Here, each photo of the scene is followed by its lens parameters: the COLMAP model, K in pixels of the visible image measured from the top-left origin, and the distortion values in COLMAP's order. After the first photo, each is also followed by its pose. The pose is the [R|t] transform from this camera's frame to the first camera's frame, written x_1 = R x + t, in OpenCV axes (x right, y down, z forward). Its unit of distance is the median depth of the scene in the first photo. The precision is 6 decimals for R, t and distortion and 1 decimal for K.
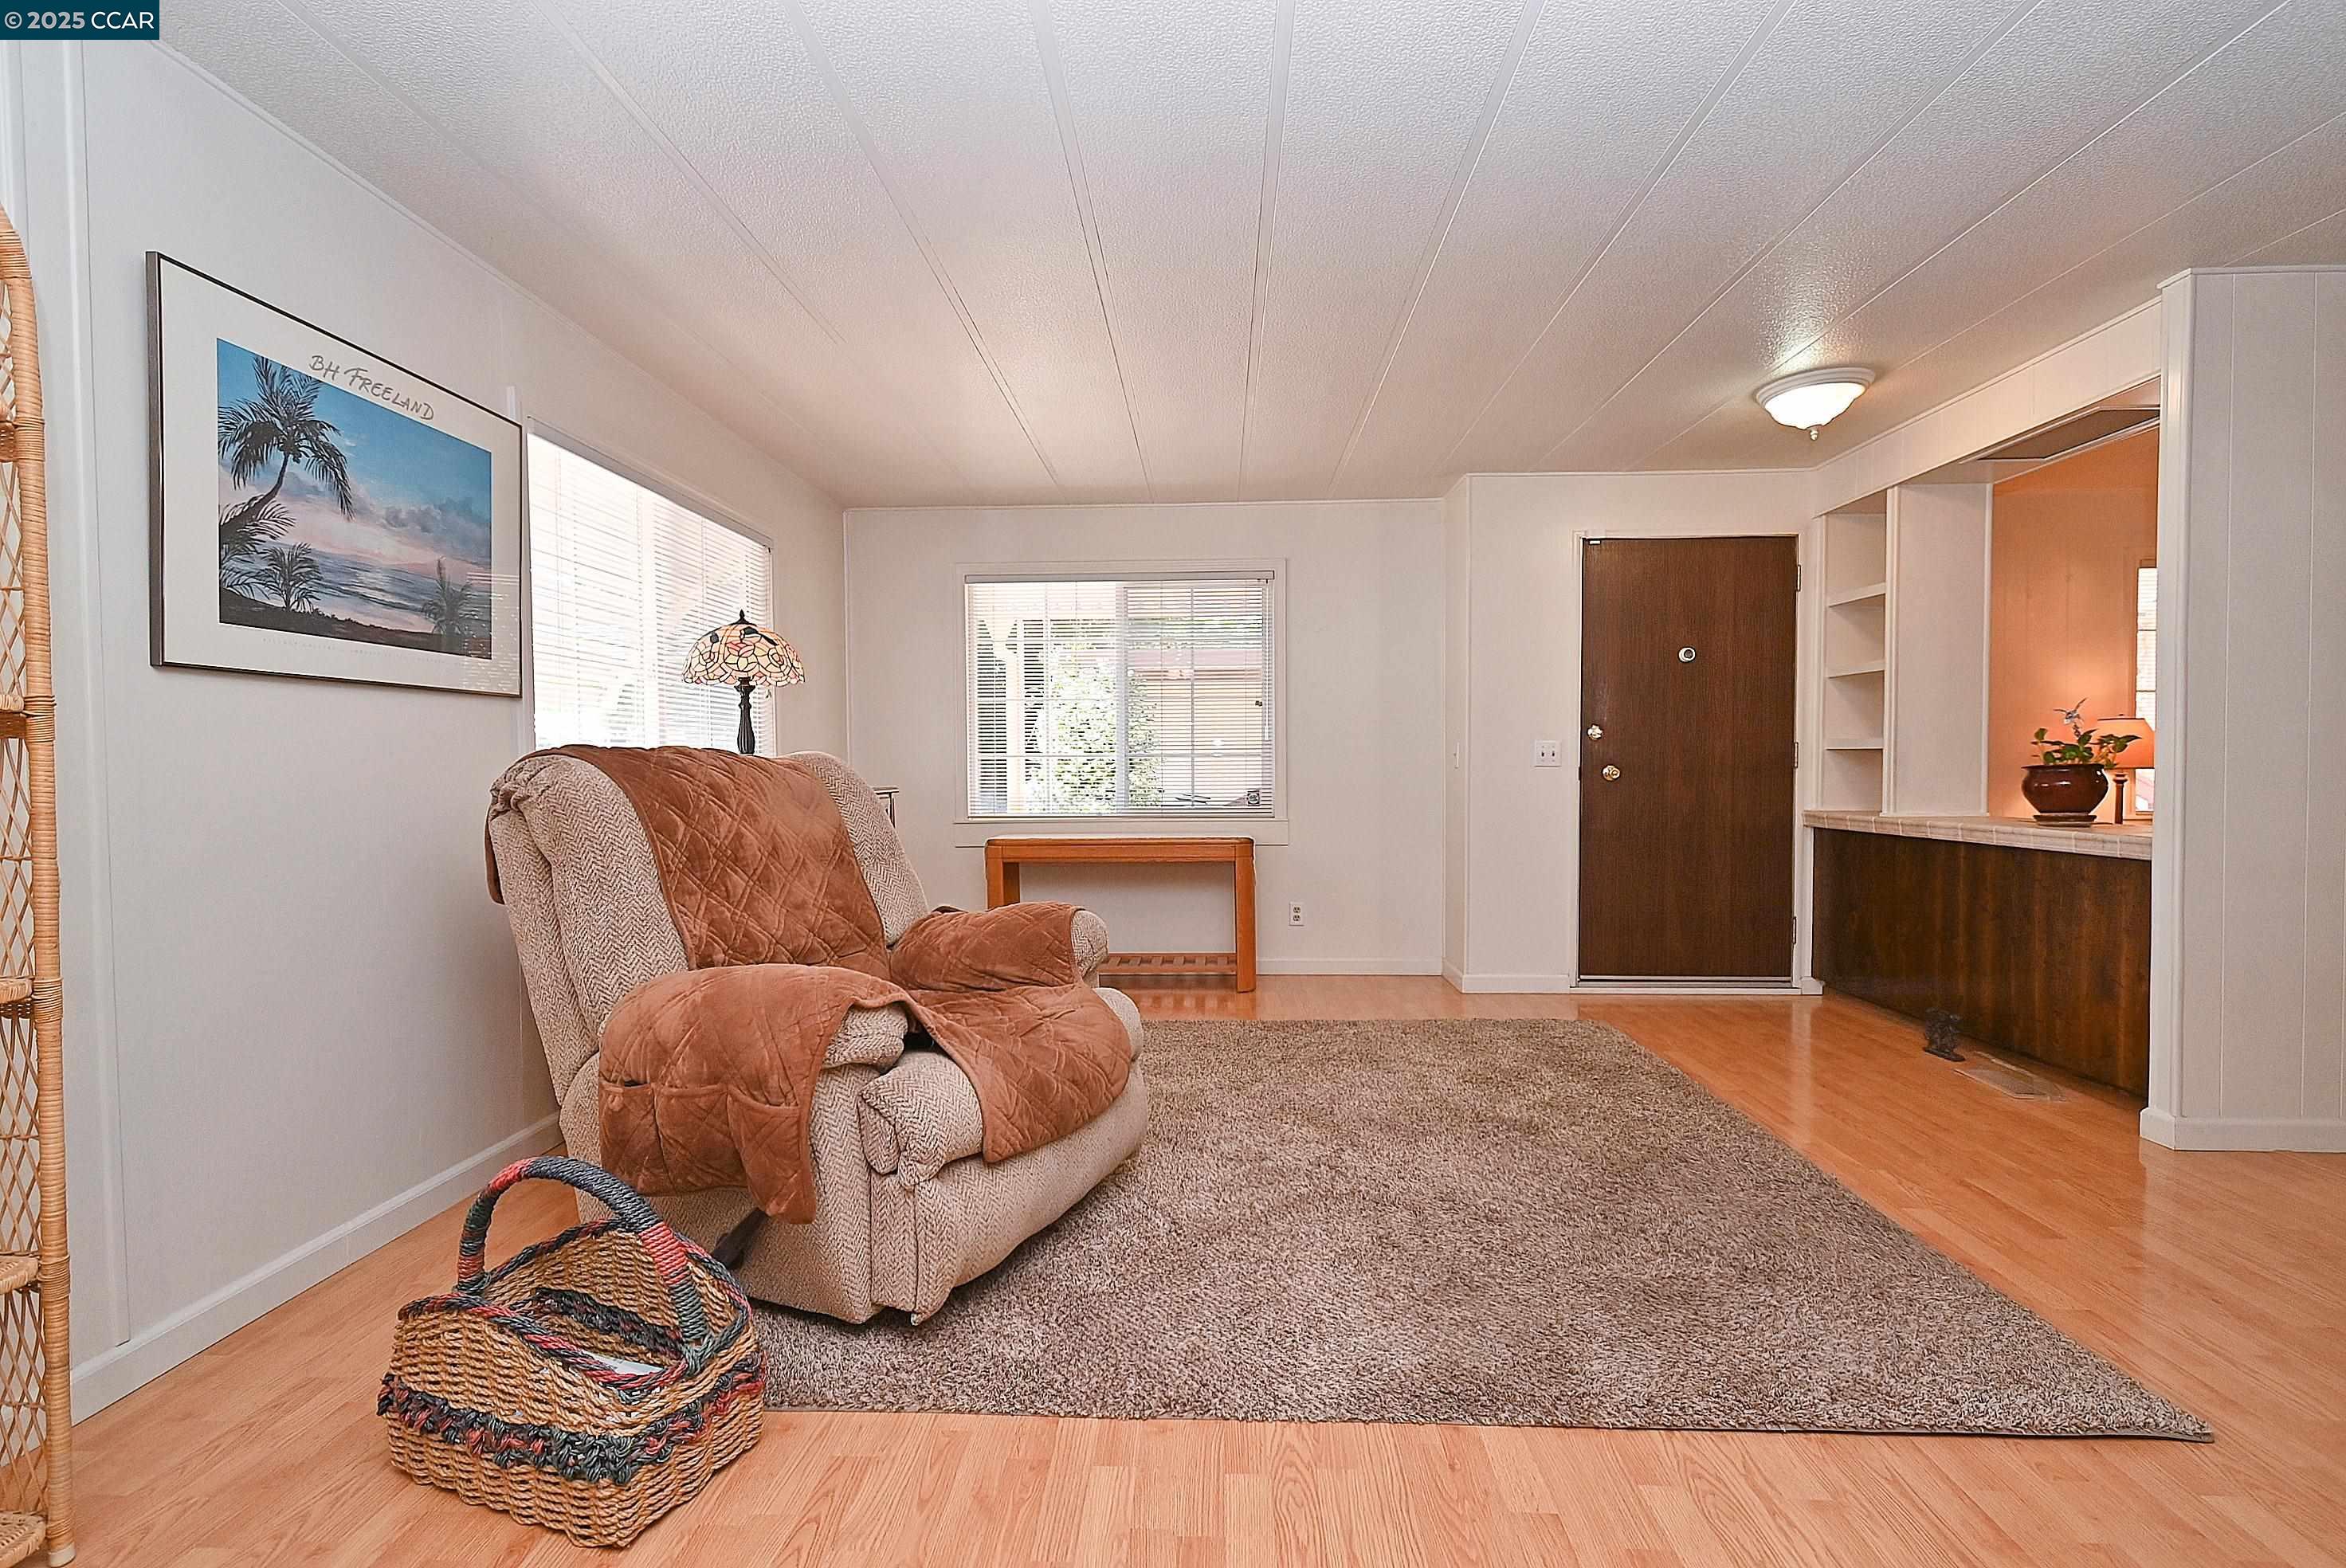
lens RADIAL K [[1059.1, 0, 1170.5], [0, 1059.1, 792.2], [0, 0, 1]] dist [0.010159, -0.003324]
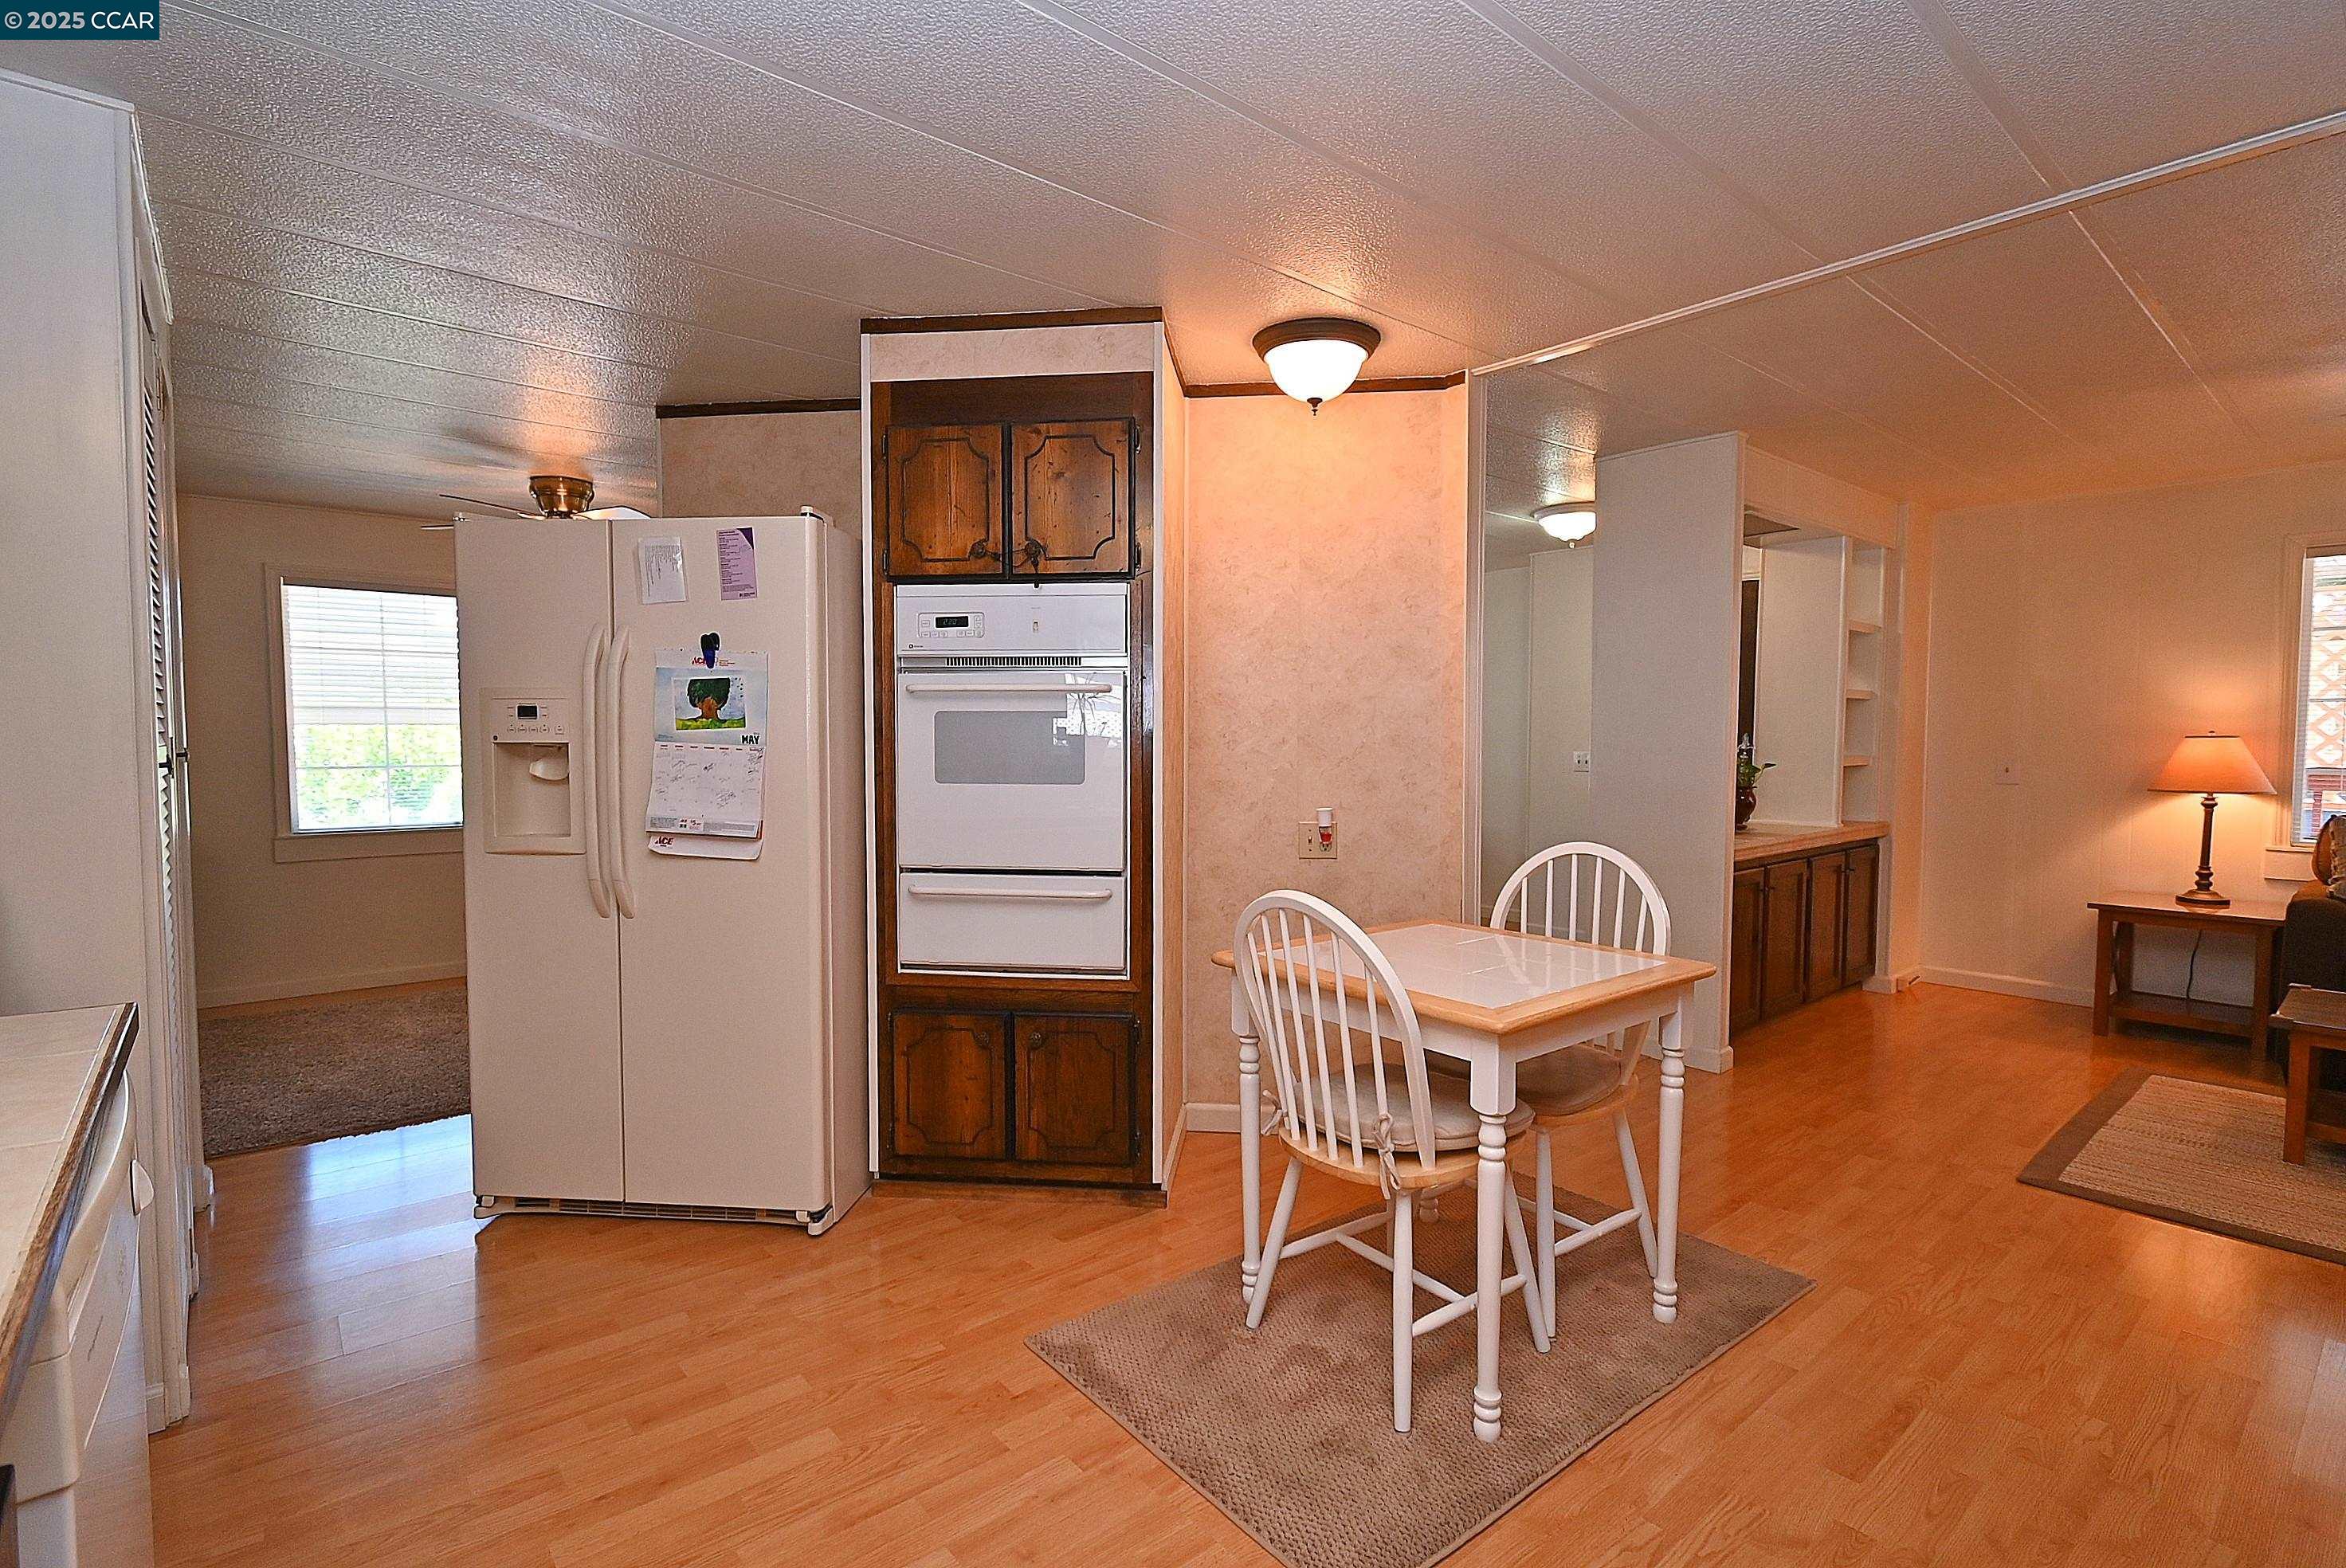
lens RADIAL K [[1105.6, 0, 1165.5], [0, 1105.6, 795.0], [0, 0, 1]] dist [-0.001205, 0.000233]
pose [[0.674141, 0.043265, -0.737334, 1.331958], [-0.021080, 0.999003, 0.039346, -0.051071], [0.738302, -0.010982, 0.674381, -0.382962]]
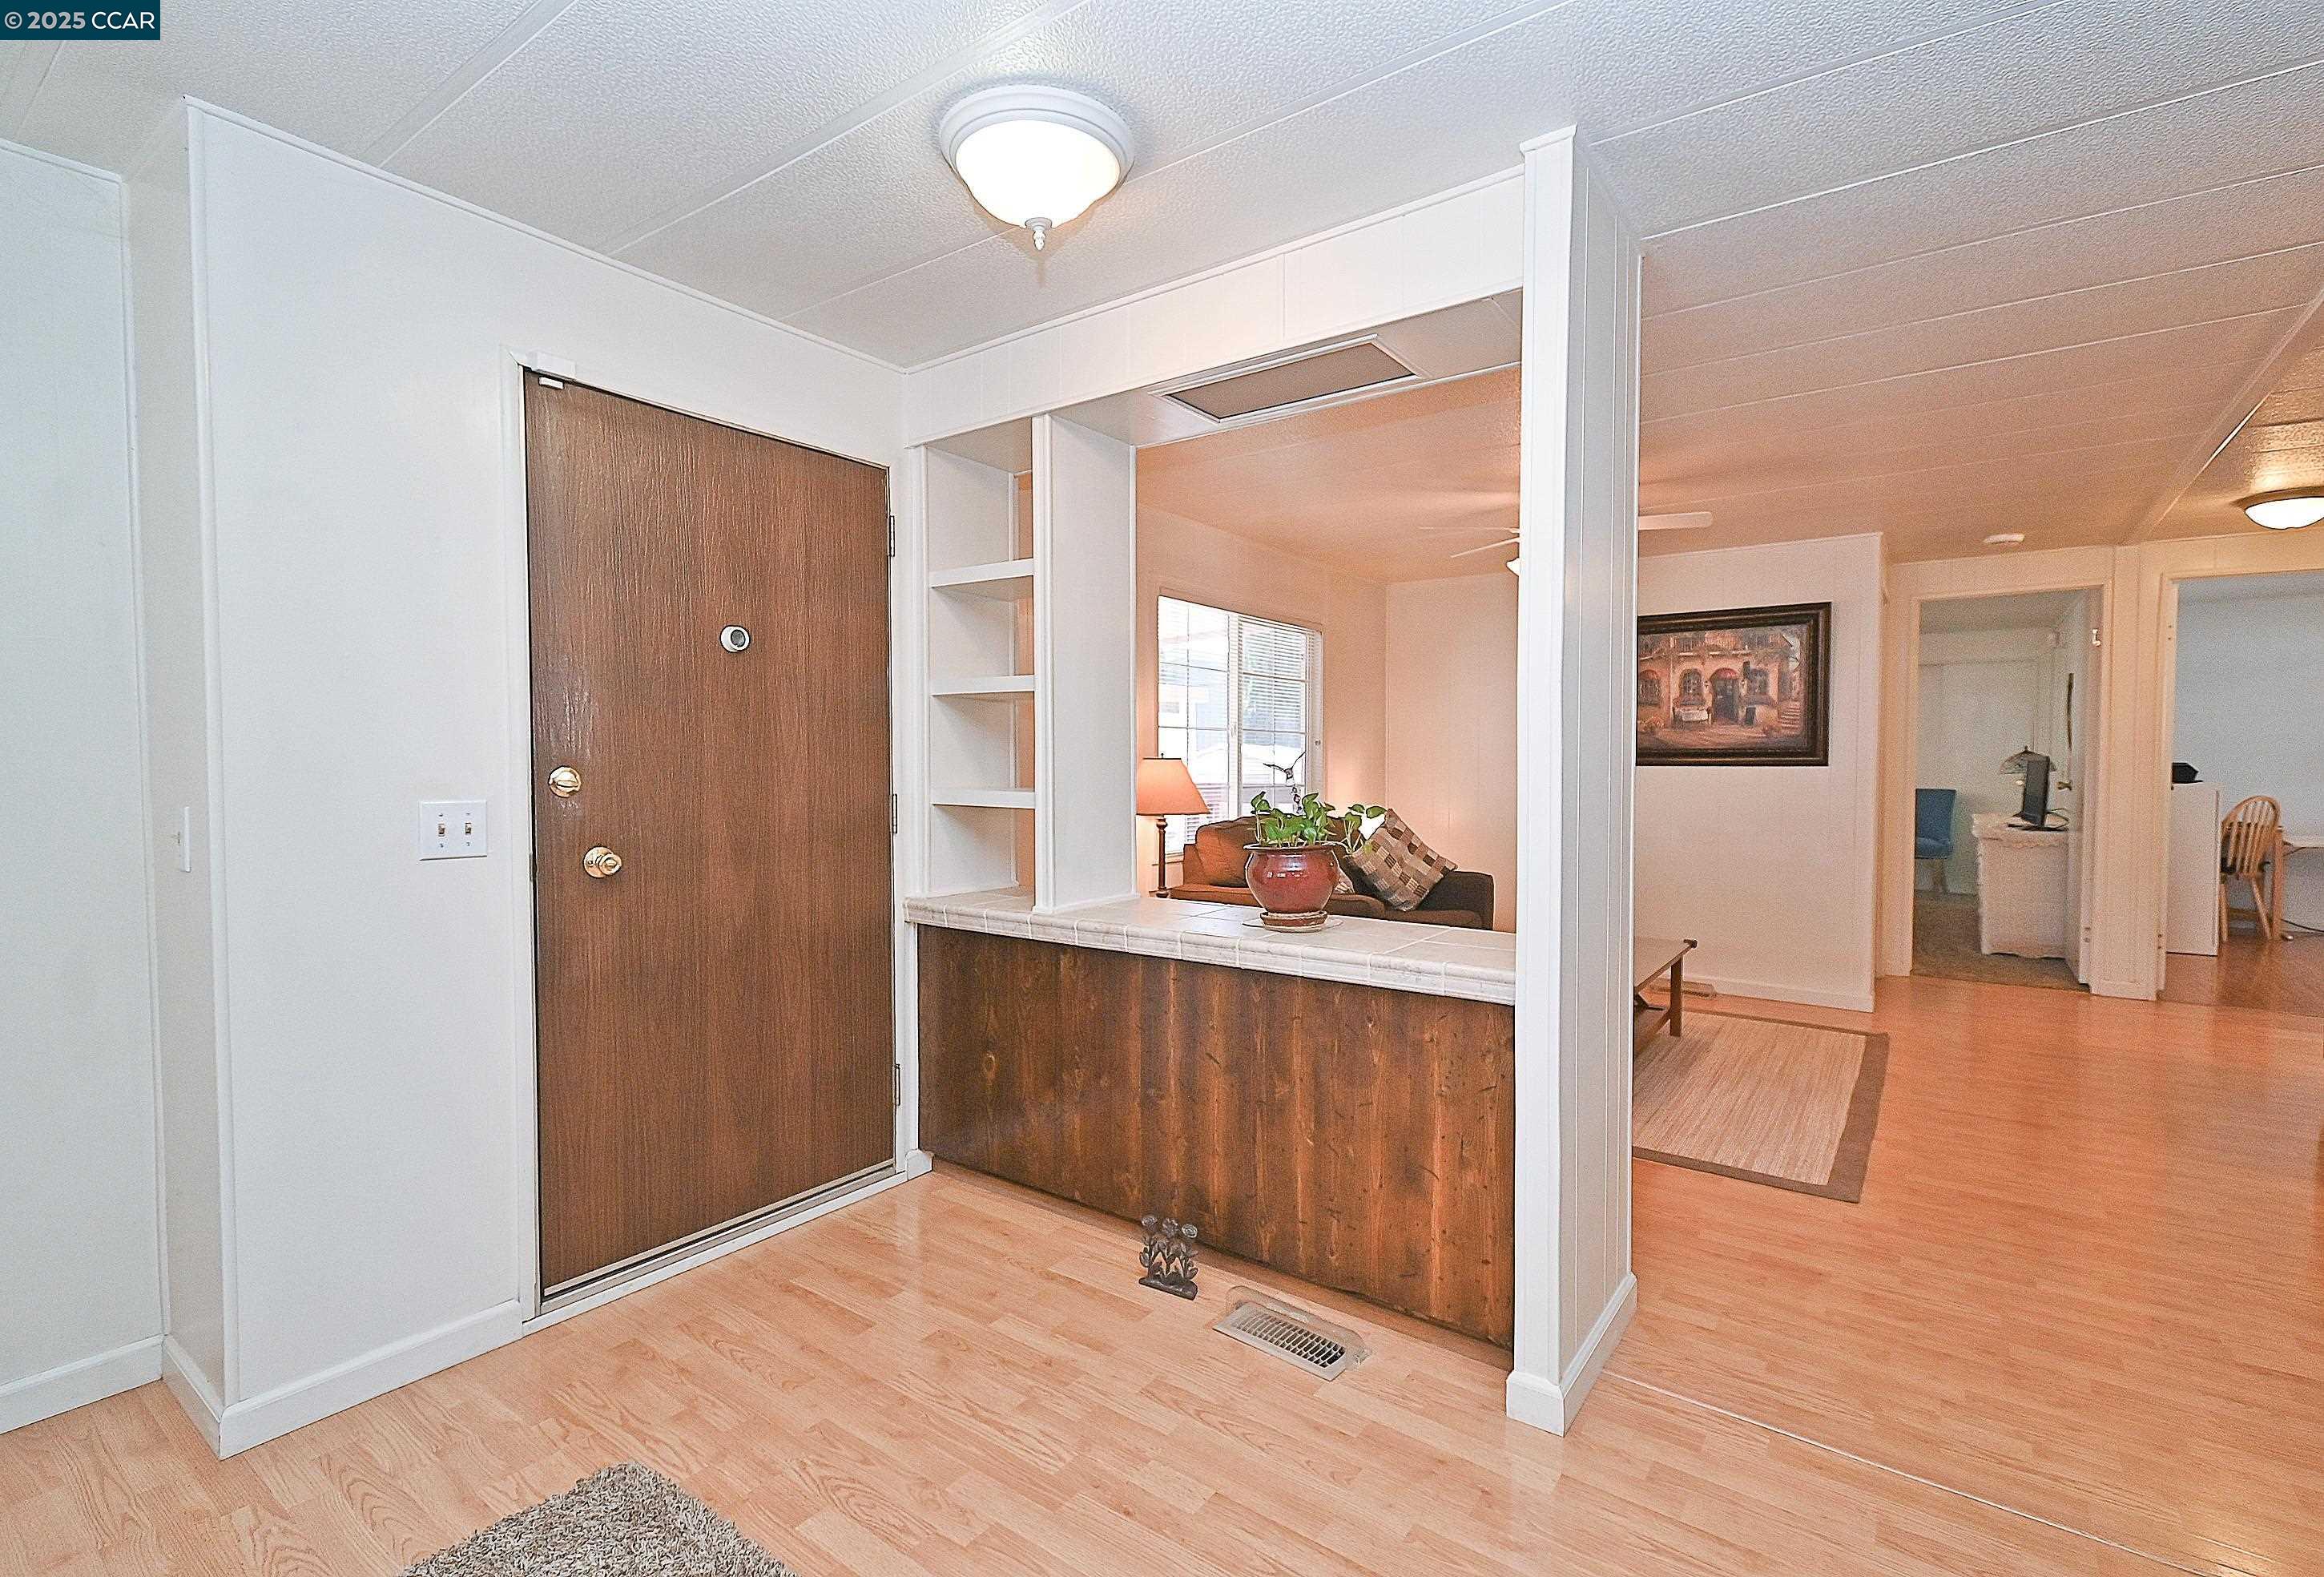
lens RADIAL K [[1054.2, 0, 1189.3], [0, 1054.2, 800.1], [0, 0, 1]] dist [0.010141, -0.000443]
pose [[0.550474, -0.027072, 0.834413, 0.202863], [0.016280, 0.999632, 0.021693, -0.070402], [-0.834694, 0.001642, 0.550712, 0.652264]]
